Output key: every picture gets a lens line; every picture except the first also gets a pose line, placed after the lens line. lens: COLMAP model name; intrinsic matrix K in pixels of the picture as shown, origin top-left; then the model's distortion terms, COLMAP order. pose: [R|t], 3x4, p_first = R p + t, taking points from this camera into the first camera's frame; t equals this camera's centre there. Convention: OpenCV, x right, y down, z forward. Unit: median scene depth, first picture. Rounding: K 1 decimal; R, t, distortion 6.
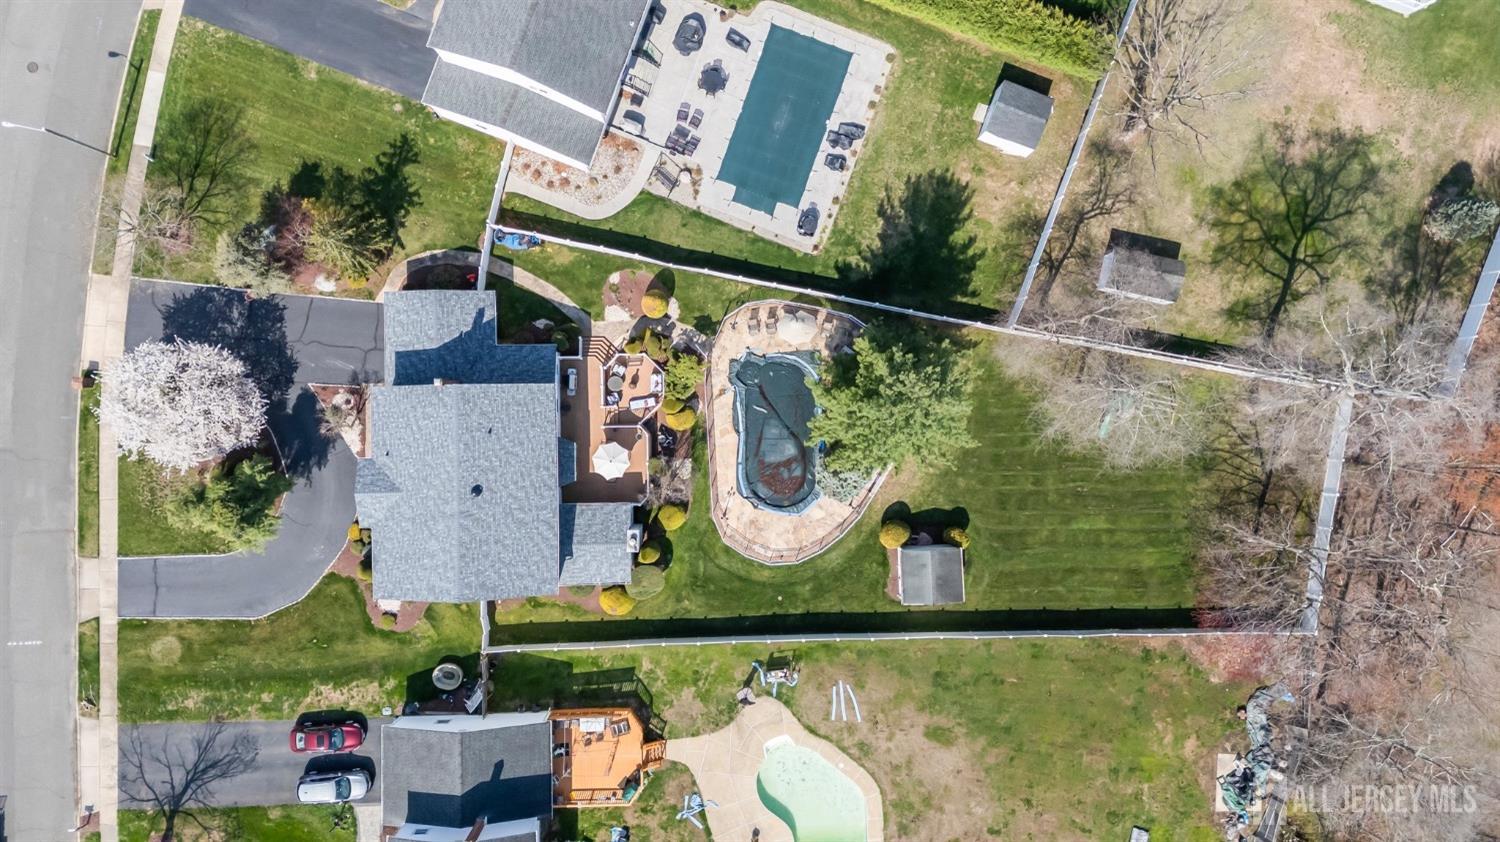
lens RADIAL K [[1091.5, 0, 750.0], [0, 1091.5, 421.0], [0, 0, 1]] dist [0.090946, -0.077147]
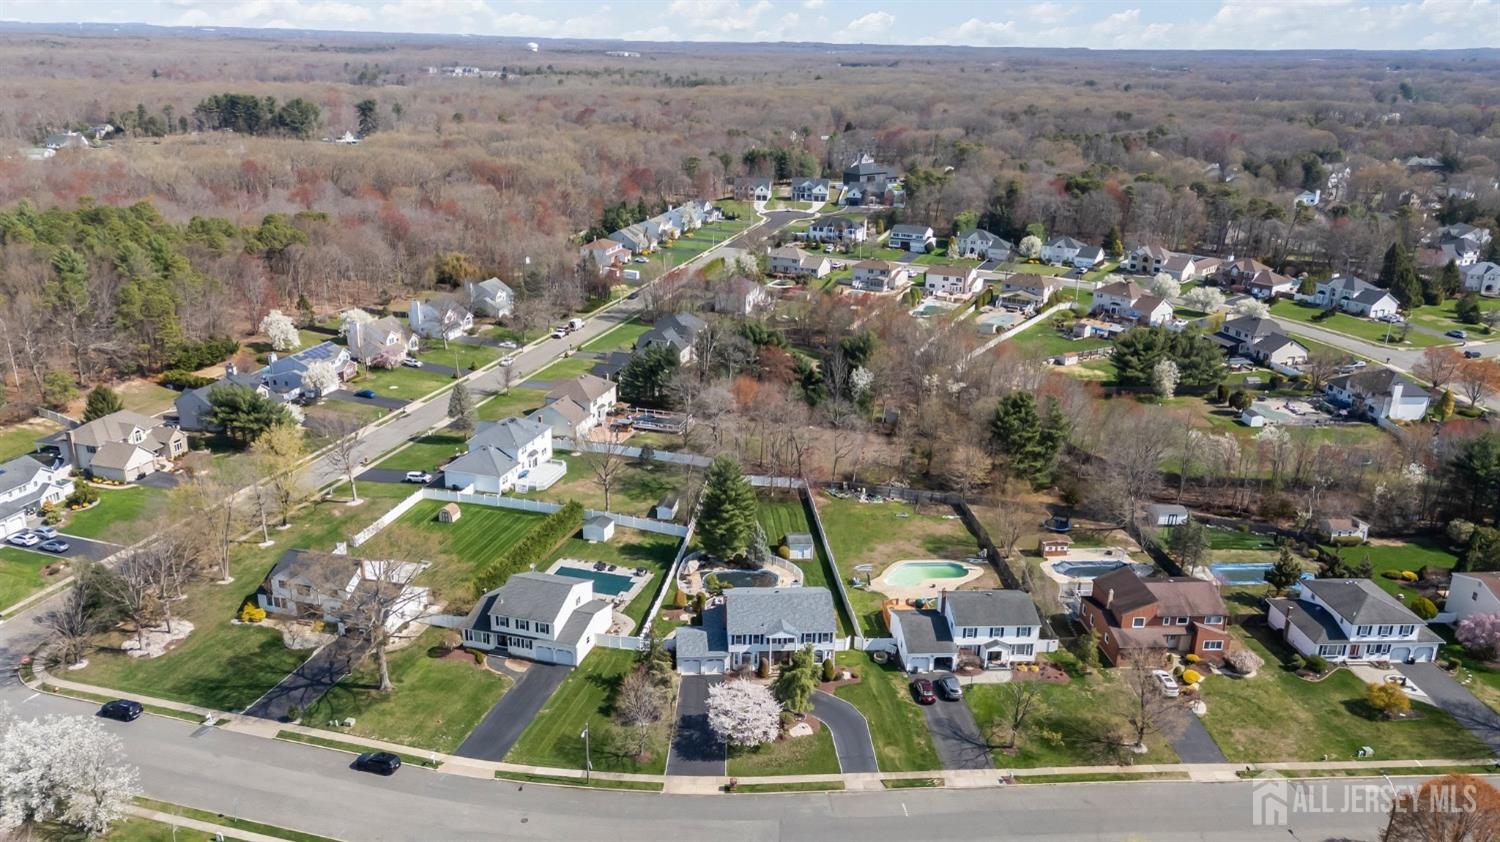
lens RADIAL K [[1088.6, 0, 750.0], [0, 1088.6, 421.0], [0, 0, 1]] dist [0.137962, -0.213221]
pose [[-0.064182, -0.359169, 0.931063, -1.810679], [0.997777, -0.006348, 0.066332, -0.107468], [-0.017914, 0.933251, 0.358779, -0.033189]]
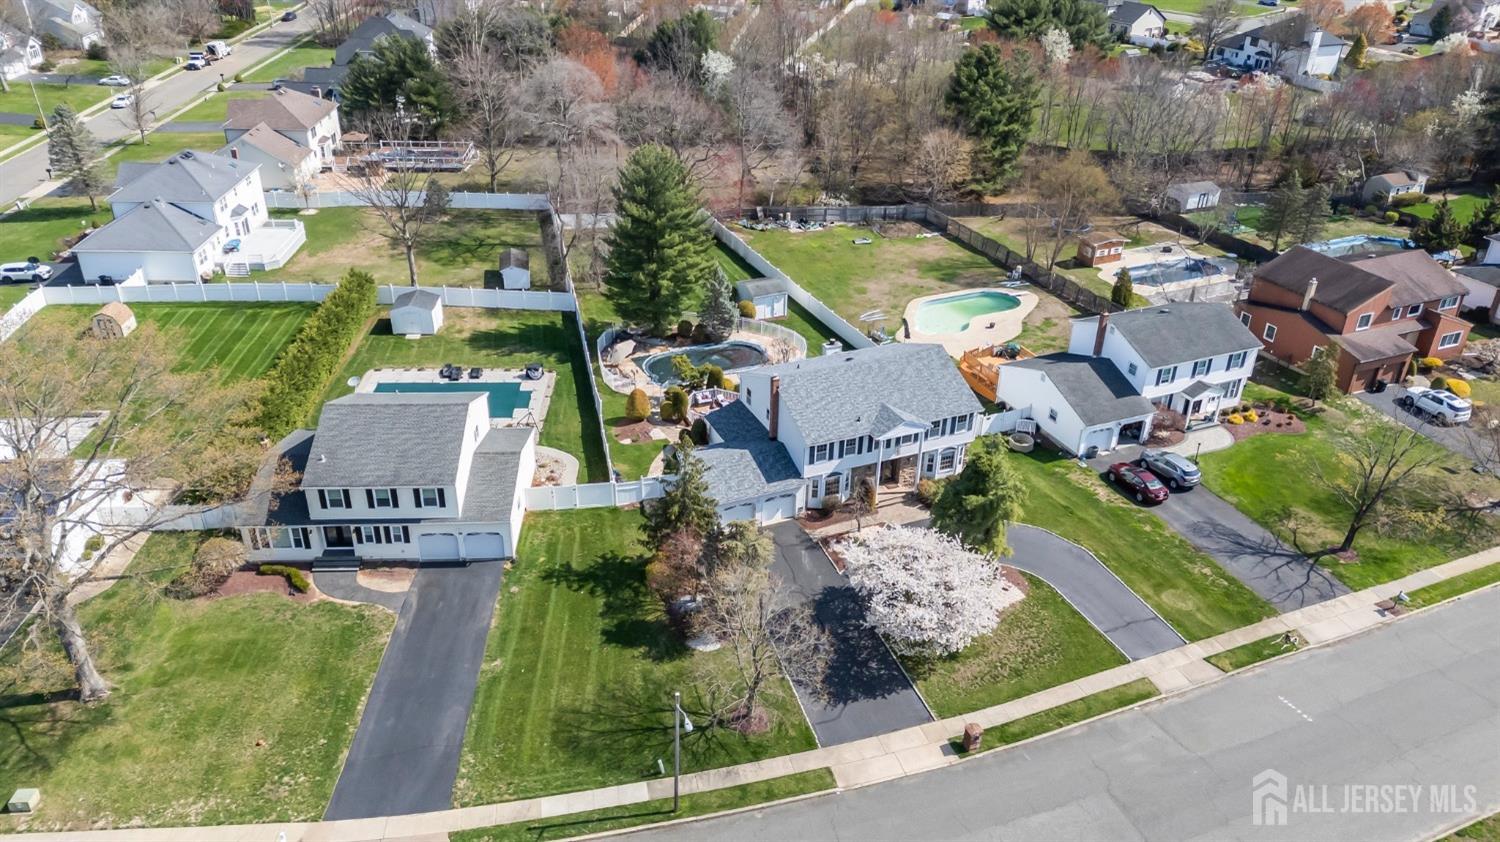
lens RADIAL K [[1091.5, 0, 750.0], [0, 1091.5, 421.0], [0, 0, 1]] dist [0.090946, -0.077147]
pose [[-0.389441, -0.481276, 0.785308, -0.995945], [0.920573, -0.175908, 0.348715, -0.385565], [-0.029686, 0.858737, 0.511556, 0.426298]]
